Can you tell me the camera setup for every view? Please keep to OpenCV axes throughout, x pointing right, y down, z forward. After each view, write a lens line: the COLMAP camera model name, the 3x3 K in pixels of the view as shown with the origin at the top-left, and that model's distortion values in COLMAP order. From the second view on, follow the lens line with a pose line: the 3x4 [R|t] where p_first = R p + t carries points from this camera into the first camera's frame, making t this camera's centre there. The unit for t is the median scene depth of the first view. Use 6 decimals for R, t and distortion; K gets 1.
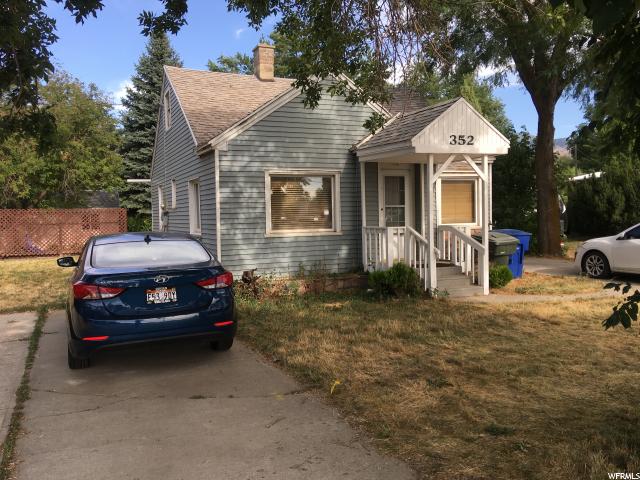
lens RADIAL K [[551.3, 0, 319.7], [0, 551.3, 237.9], [0, 0, 1]] dist [0.018941, -0.001225]
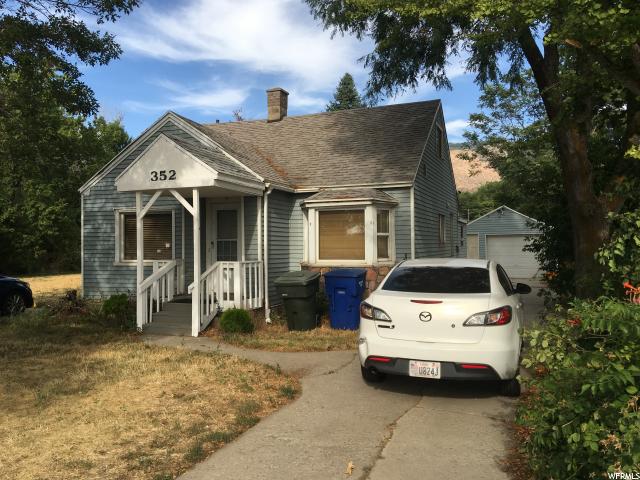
lens RADIAL K [[551.3, 0, 322.0], [0, 551.3, 240.2], [0, 0, 1]] dist [0.018941, -0.001225]
pose [[0.702338, 0.013052, -0.711724, 1.108831], [-0.040222, 0.998962, -0.021371, -0.049914], [0.710707, 0.043637, 0.702134, 0.491381]]
